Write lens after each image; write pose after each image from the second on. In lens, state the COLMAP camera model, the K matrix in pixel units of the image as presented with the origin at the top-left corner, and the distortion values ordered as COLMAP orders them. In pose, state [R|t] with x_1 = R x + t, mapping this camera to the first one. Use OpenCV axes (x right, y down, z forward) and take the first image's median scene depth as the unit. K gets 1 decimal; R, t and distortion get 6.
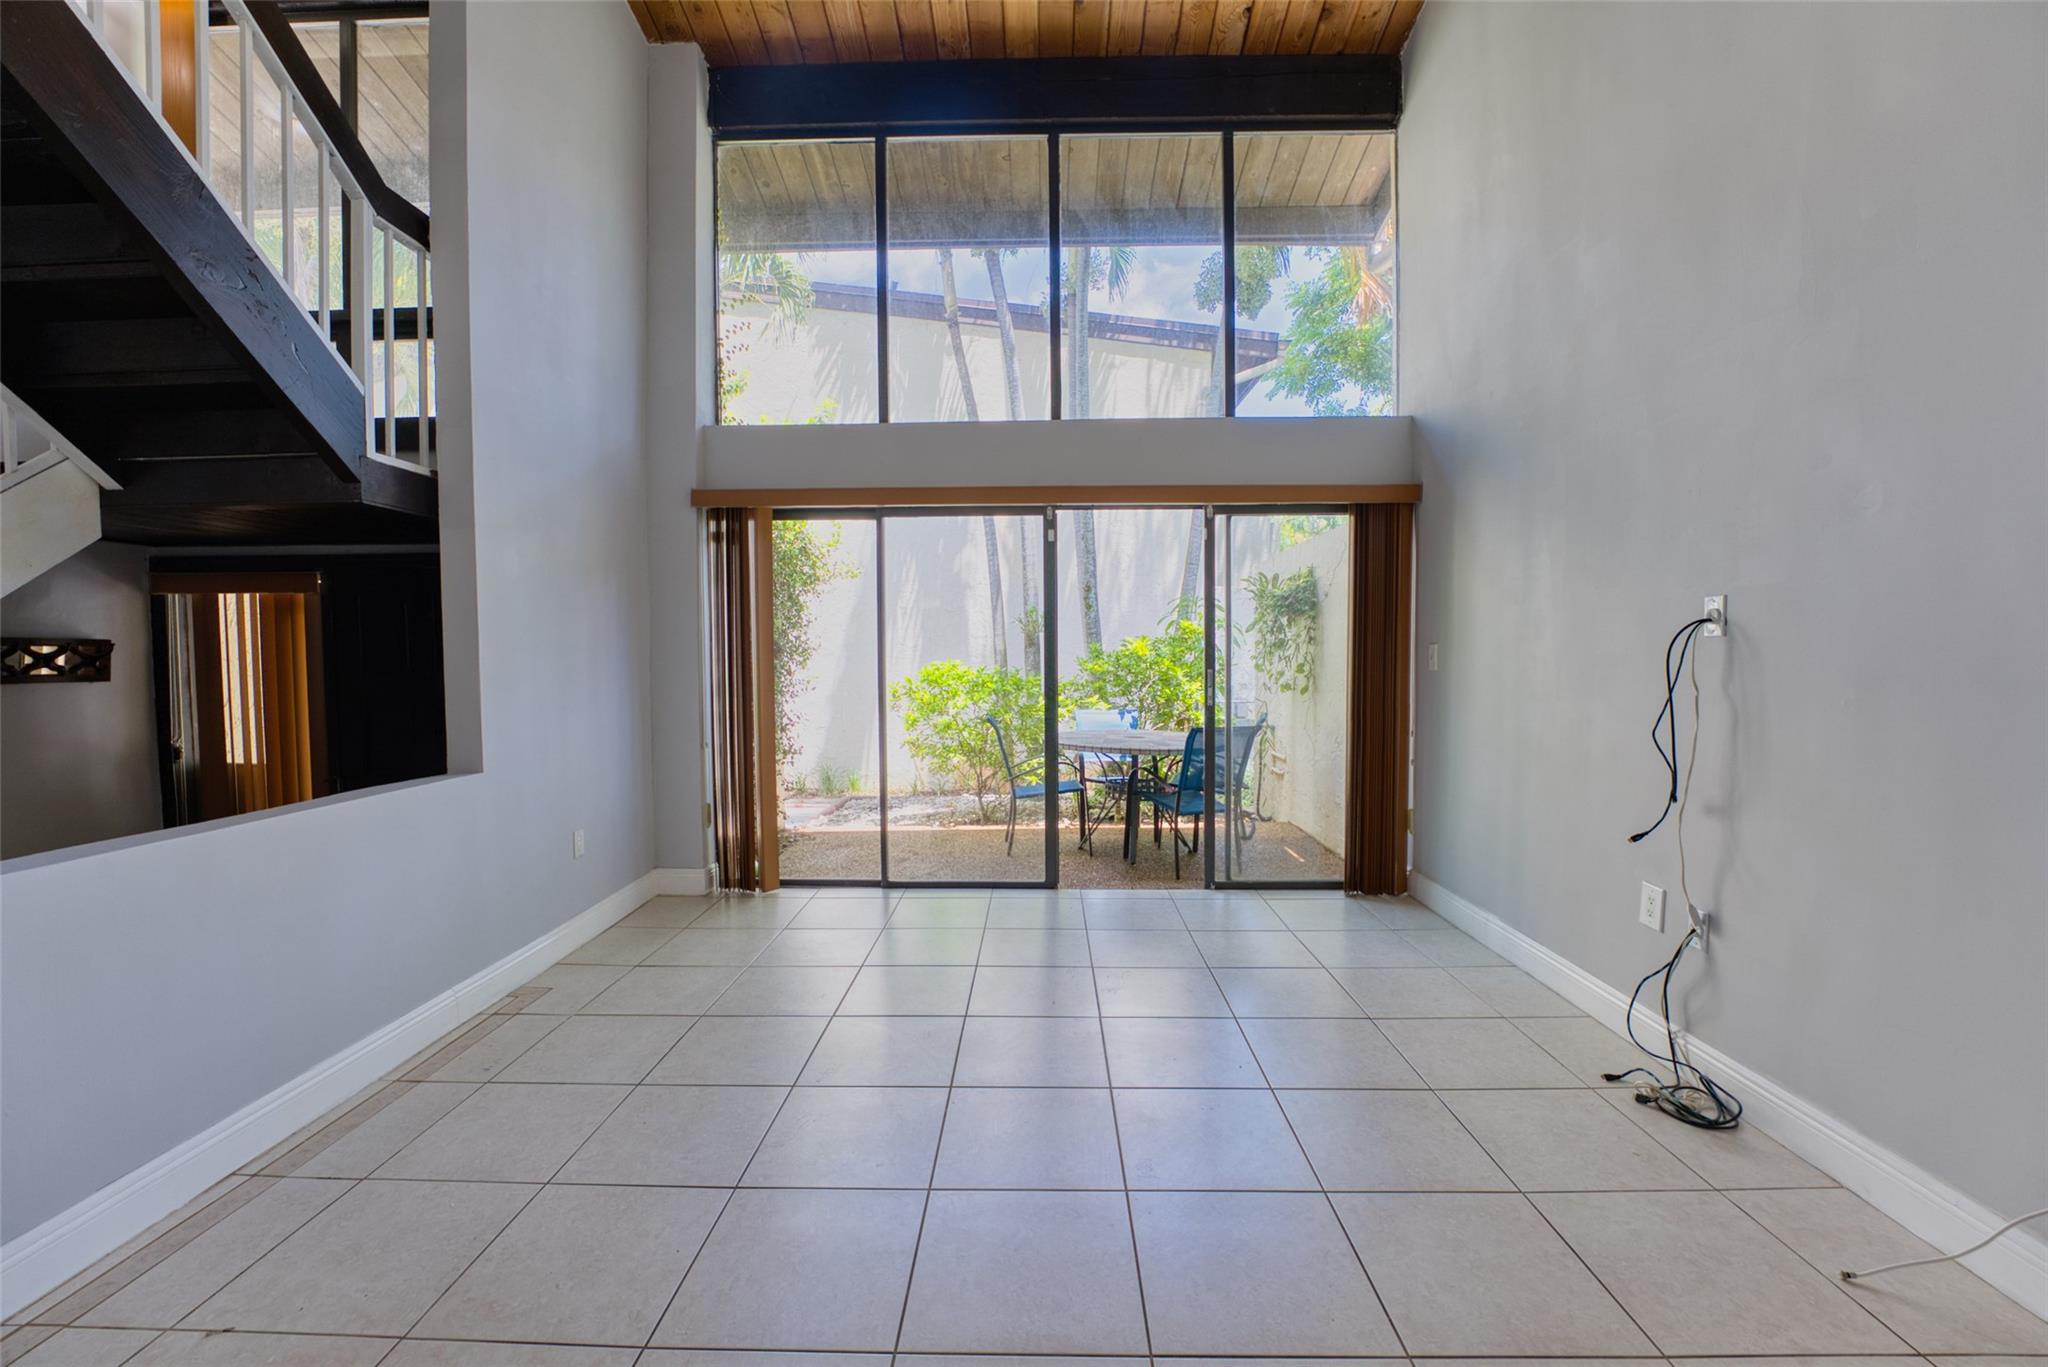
lens RADIAL K [[827.1, 0, 1014.2], [0, 827.1, 688.2], [0, 0, 1]] dist [-0.025037, 0.000491]
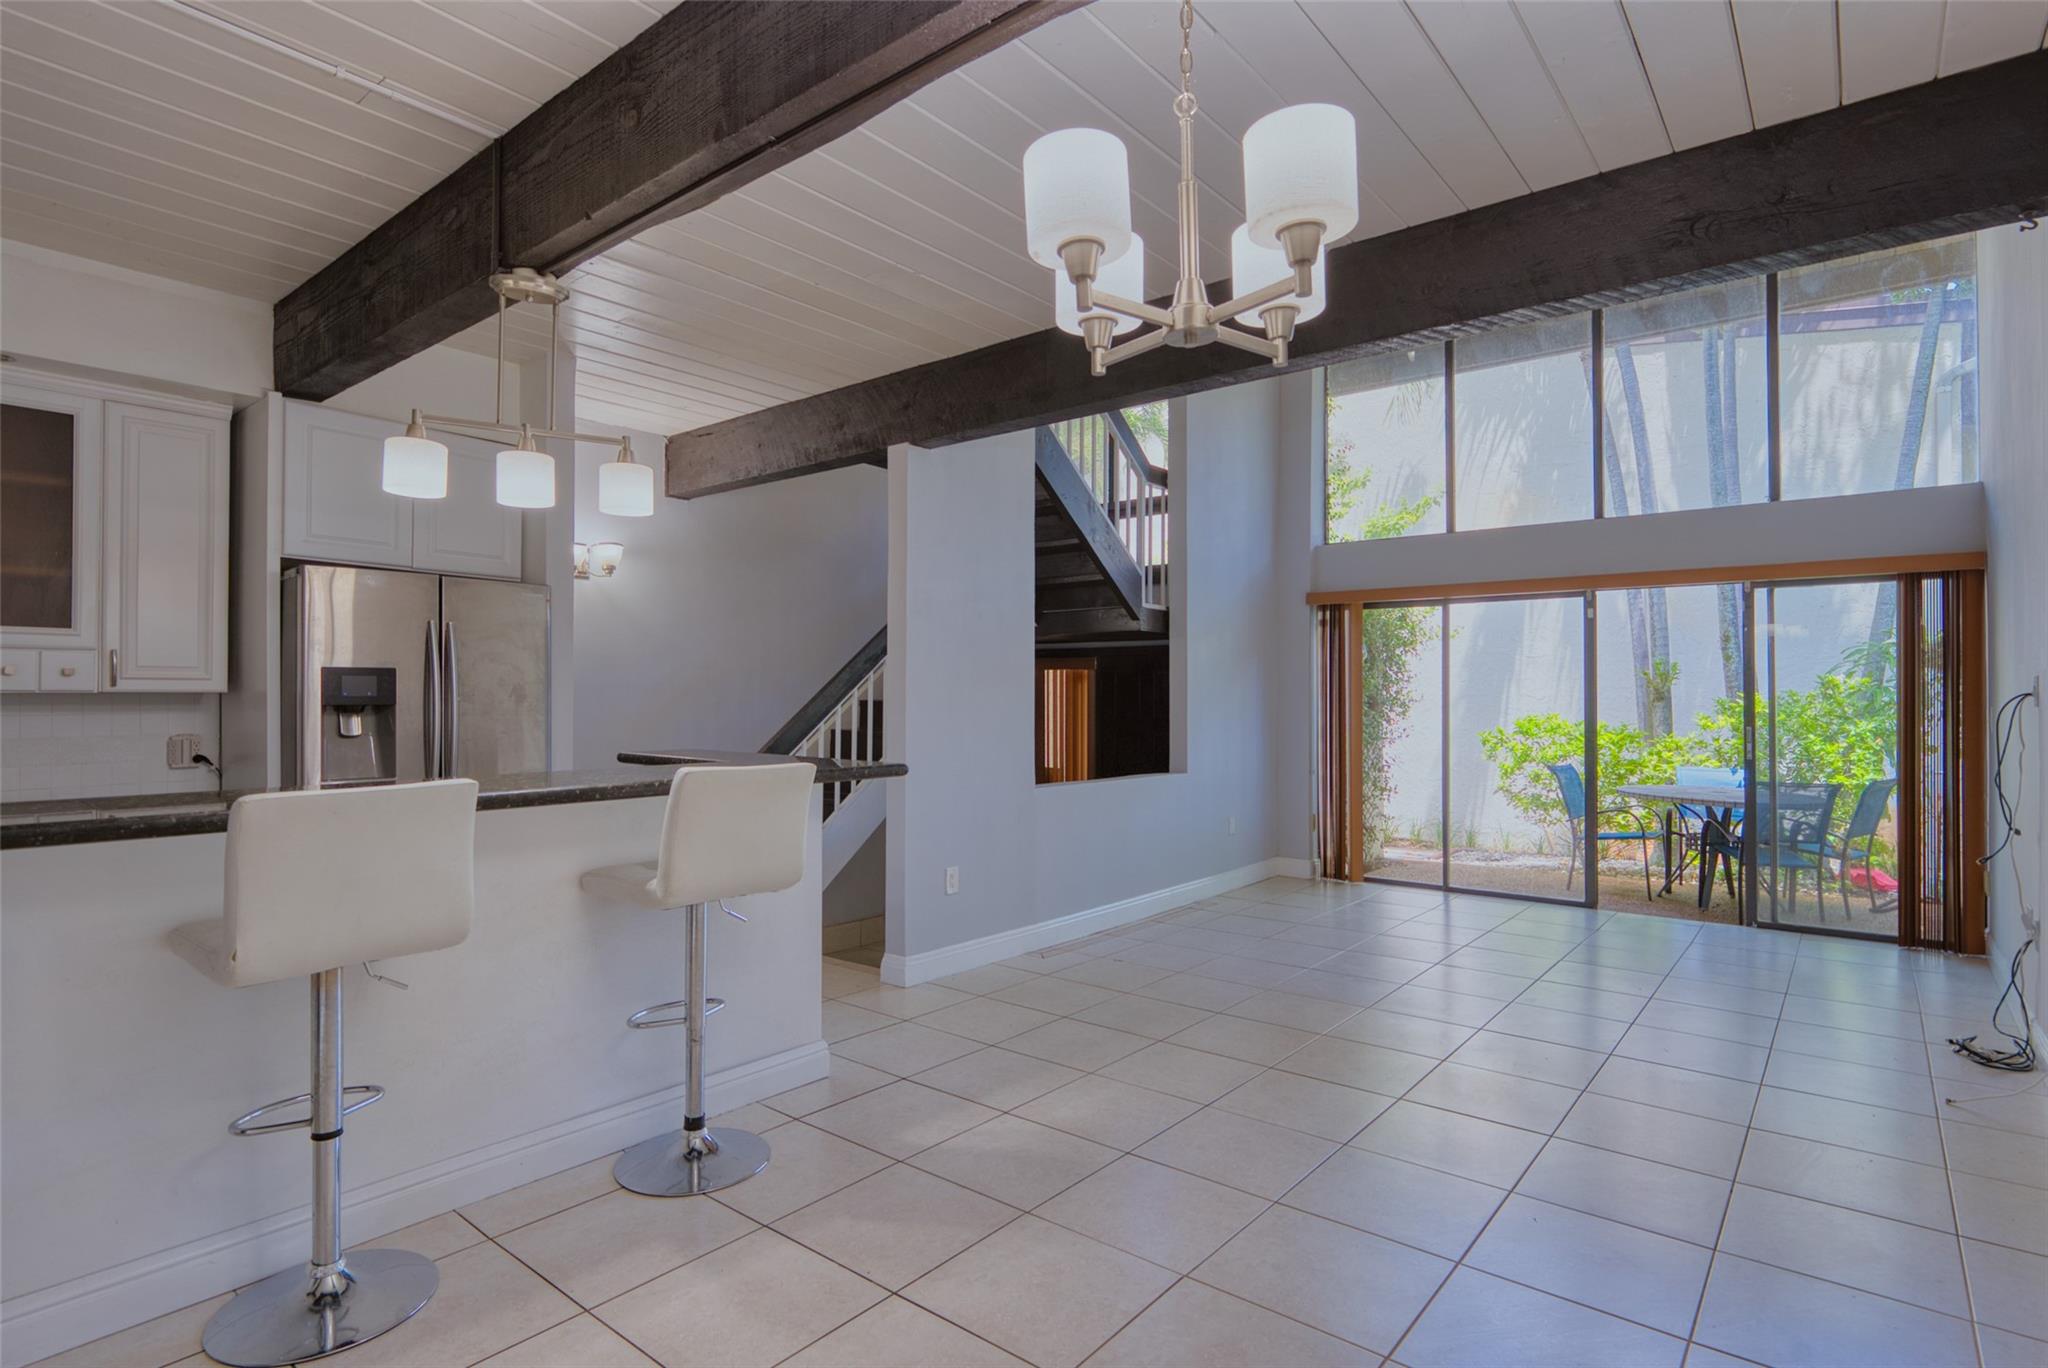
lens RADIAL K [[1043.0, 0, 1034.9], [0, 1043.0, 685.2], [0, 0, 1]] dist [-0.005841, -0.000958]
pose [[0.802476, 0.000281, -0.596684, 0.301347], [-0.032415, 0.998544, -0.043123, 0.012916], [0.595803, 0.053947, 0.801317, -0.703294]]
